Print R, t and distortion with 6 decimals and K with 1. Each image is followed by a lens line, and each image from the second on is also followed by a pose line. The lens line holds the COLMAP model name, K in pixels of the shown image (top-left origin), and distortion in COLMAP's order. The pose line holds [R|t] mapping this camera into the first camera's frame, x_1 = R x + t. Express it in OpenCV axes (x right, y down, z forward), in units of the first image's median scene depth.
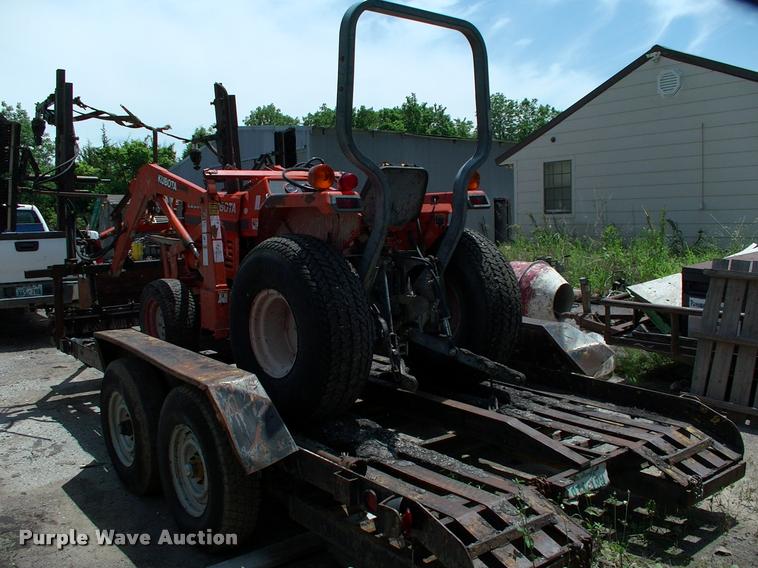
lens RADIAL K [[705.2, 0, 388.2], [0, 705.2, 285.2], [0, 0, 1]] dist [-0.153788, 0.065729]
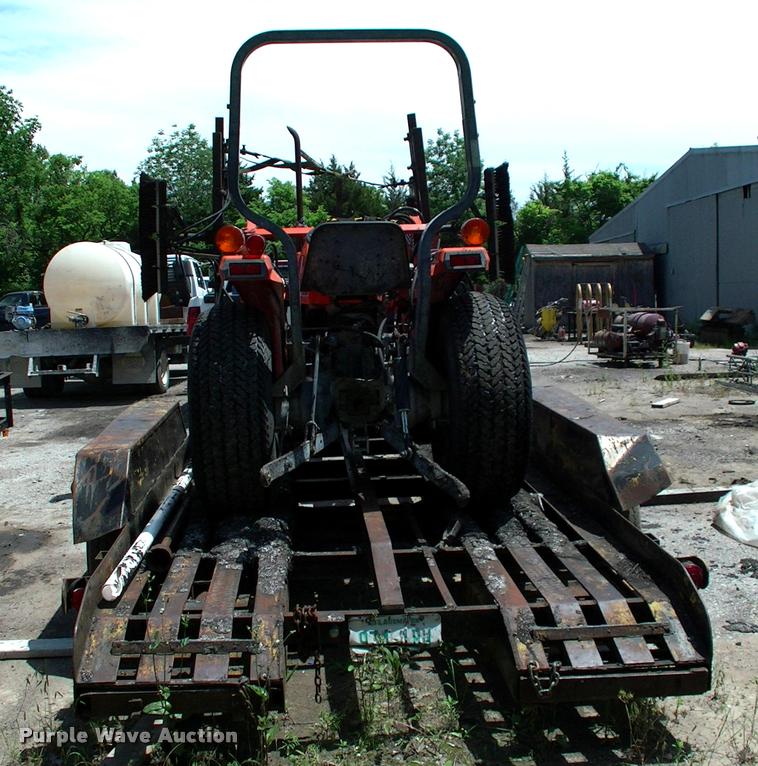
lens RADIAL K [[971.5, 0, 379.0], [0, 971.5, 383.0], [0, 0, 1]] dist [-0.081021, -0.291664]
pose [[0.818528, 0.055524, -0.571777, 0.418218], [-0.046445, 0.998456, 0.030469, -0.009781], [0.572586, 0.001616, 0.819843, 0.053279]]
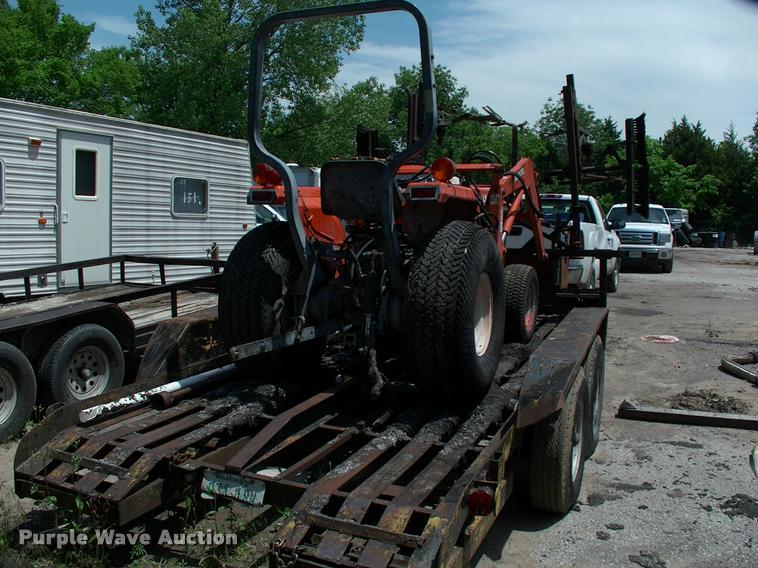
lens RADIAL K [[697.7, 0, 367.4], [0, 697.7, 298.8], [0, 0, 1]] dist [-0.130493, 0.011441]
pose [[0.438006, 0.132079, -0.889217, 0.570899], [-0.104869, 0.989902, 0.095378, -0.040935], [0.892835, 0.051475, 0.447434, 0.347653]]
